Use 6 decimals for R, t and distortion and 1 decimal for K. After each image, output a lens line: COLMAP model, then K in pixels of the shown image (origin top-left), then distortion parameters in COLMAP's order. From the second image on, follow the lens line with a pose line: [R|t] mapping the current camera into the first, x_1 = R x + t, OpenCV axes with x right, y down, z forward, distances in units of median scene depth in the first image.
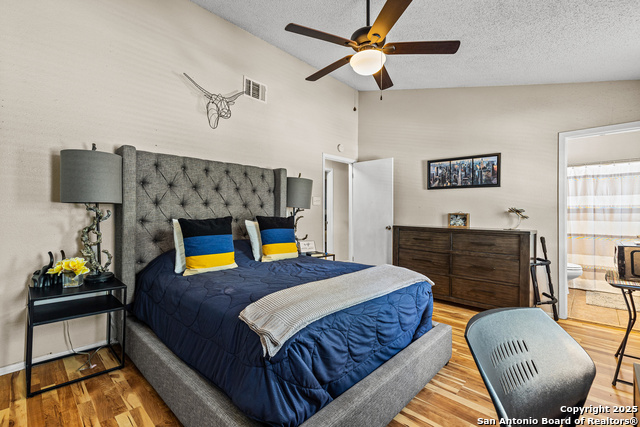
lens RADIAL K [[291.1, 0, 320.1], [0, 291.1, 210.8], [0, 0, 1]] dist [0.005073, -0.000211]
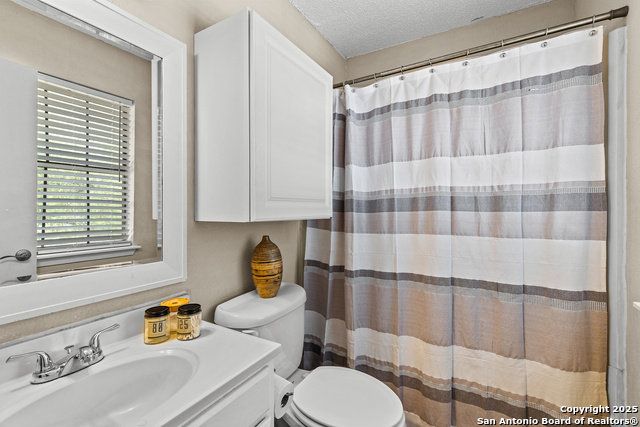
lens RADIAL K [[291.1, 0, 320.0], [0, 291.1, 211.1], [0, 0, 1]] dist [0.005073, -0.000211]
pose [[0.968710, -0.003423, 0.248173, 0.719511], [0.003499, 0.999994, 0.000132, 0.007565], [-0.248172, 0.000740, 0.968716, 0.727629]]
